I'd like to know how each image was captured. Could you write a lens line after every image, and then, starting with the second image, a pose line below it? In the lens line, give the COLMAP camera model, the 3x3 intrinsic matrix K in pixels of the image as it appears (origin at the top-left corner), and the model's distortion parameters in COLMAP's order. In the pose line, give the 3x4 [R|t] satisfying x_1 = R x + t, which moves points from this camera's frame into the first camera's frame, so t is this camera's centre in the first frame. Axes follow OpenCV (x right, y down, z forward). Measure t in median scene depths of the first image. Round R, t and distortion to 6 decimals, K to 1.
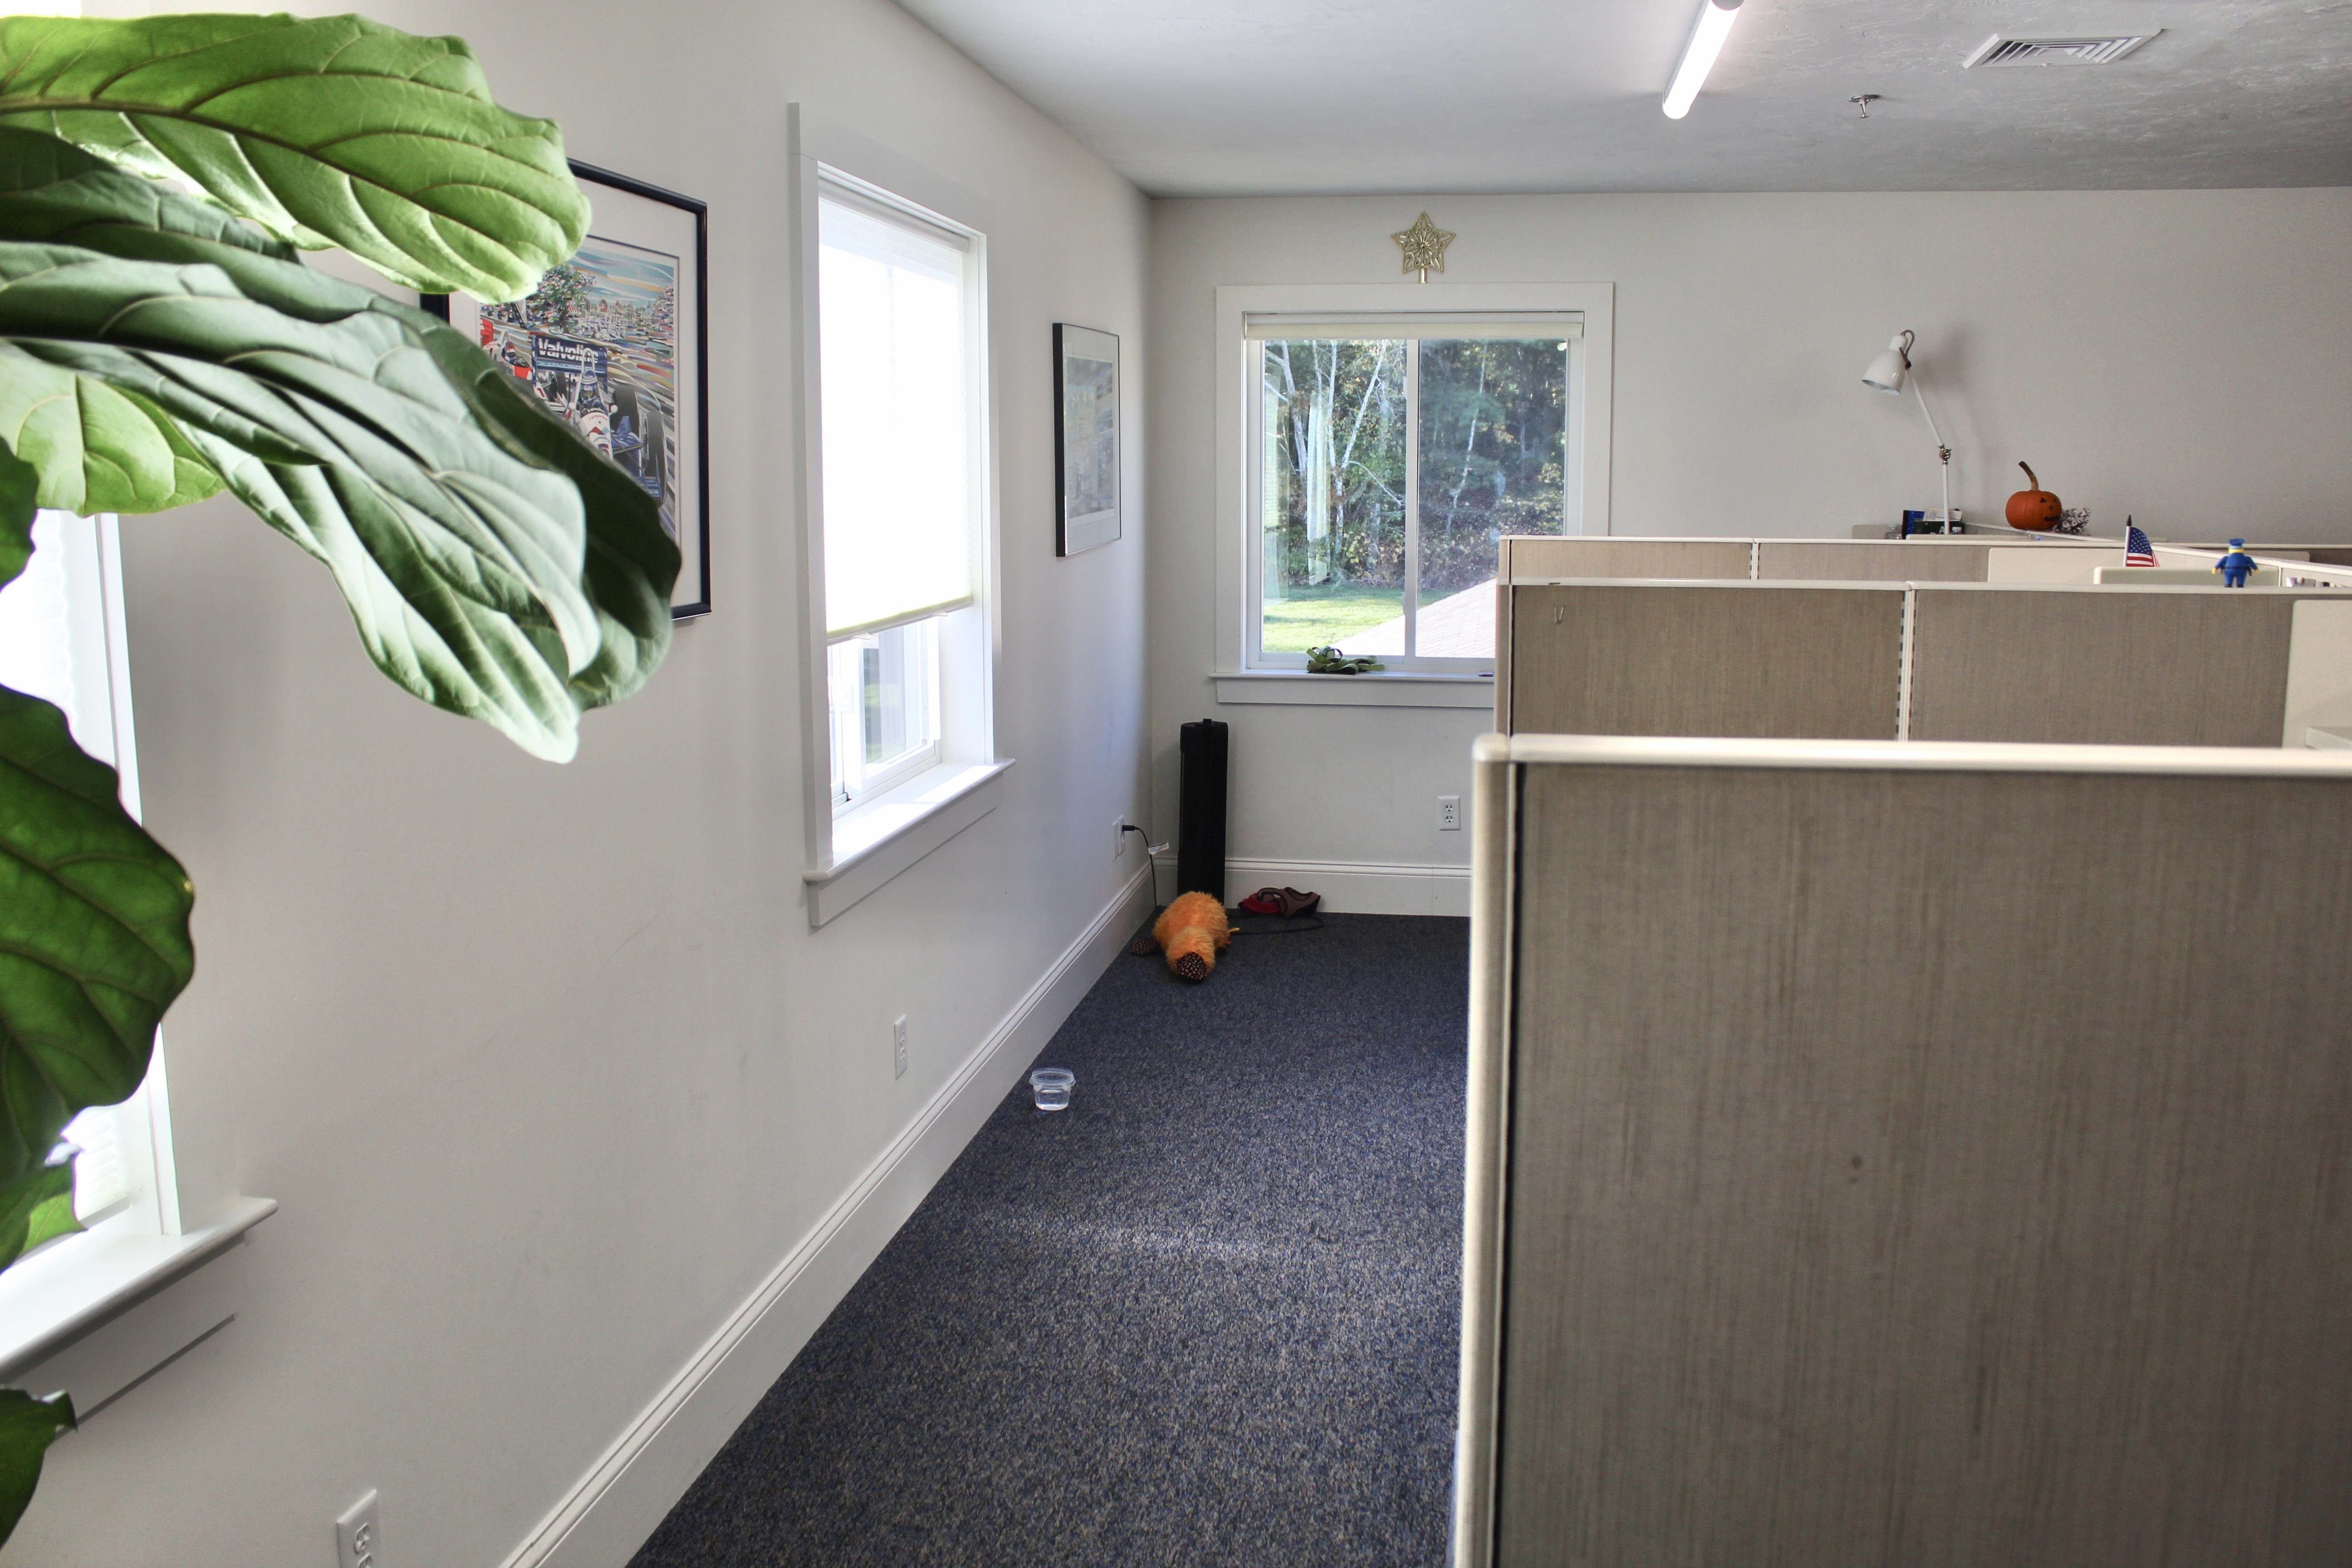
lens RADIAL K [[1959.2, 0, 1180.5], [0, 1959.2, 781.7], [0, 0, 1]] dist [-0.150057, 0.111525]
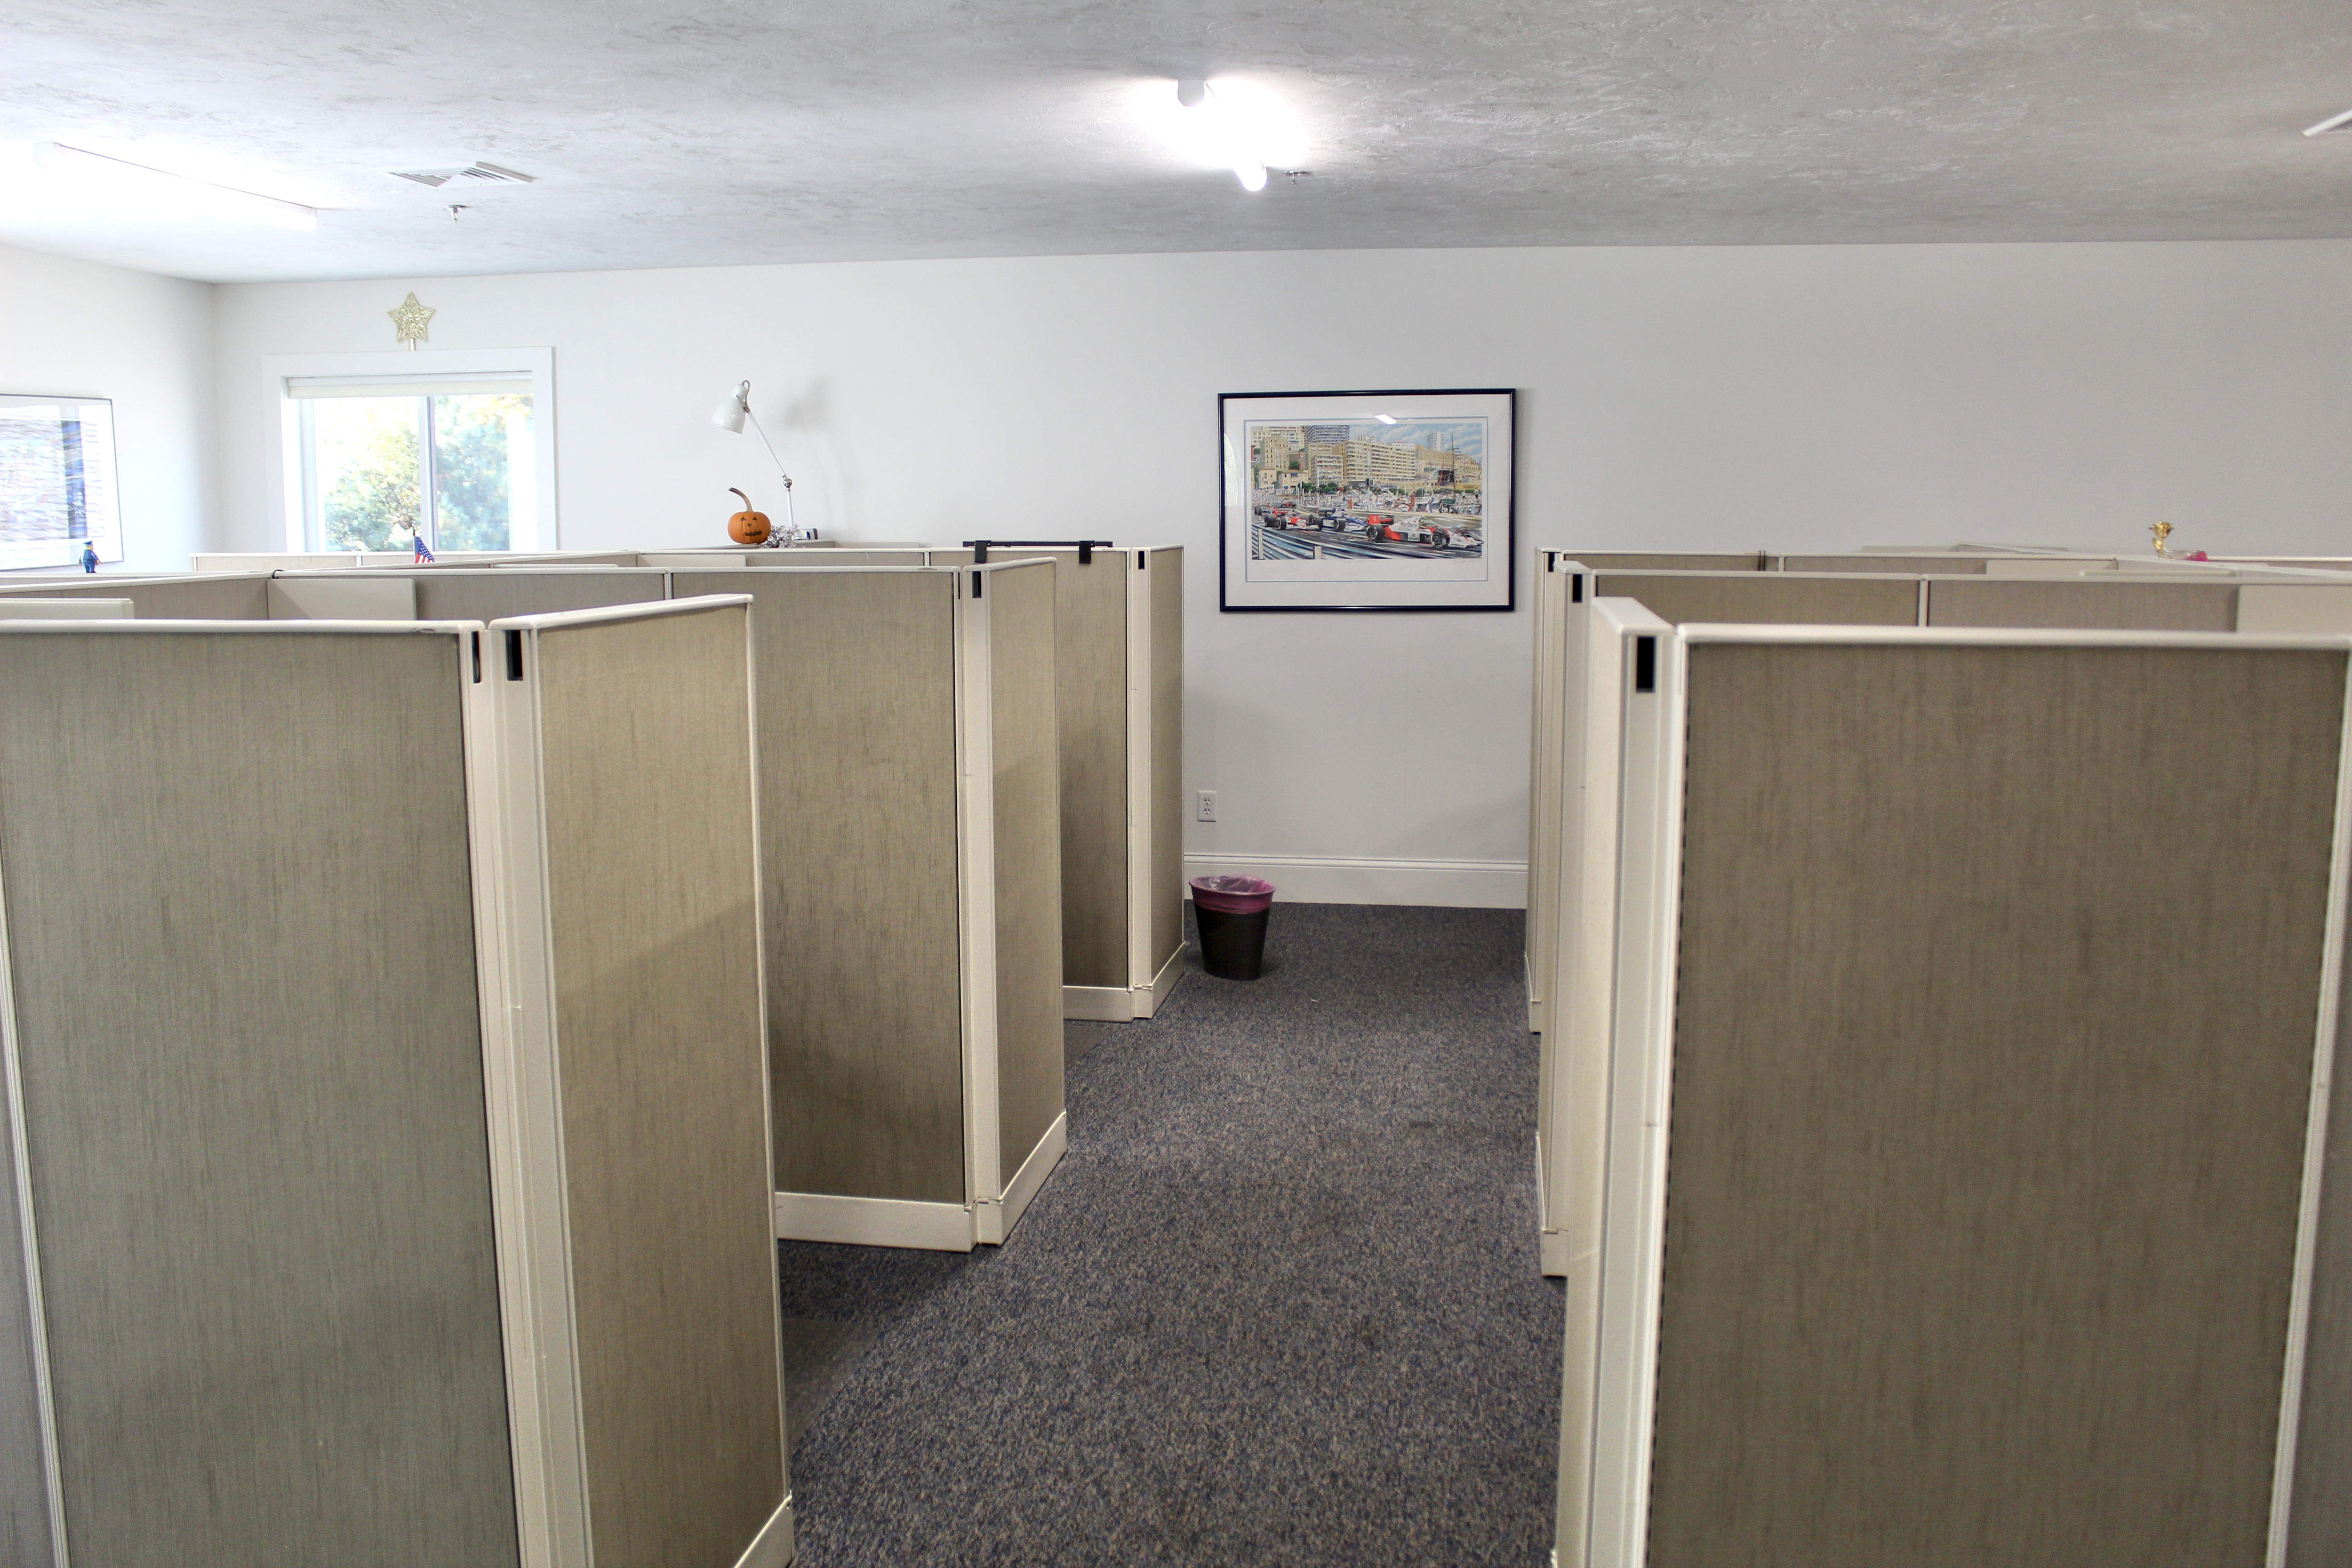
lens RADIAL K [[1959.2, 0, 1176.4], [0, 1959.2, 772.3], [0, 0, 1]] dist [-0.150057, 0.111525]
pose [[0.999989, 0.004362, -0.001598, 0.723181], [-0.004398, 0.999721, -0.023193, 0.040658], [0.001496, 0.023200, 0.999730, -0.231463]]
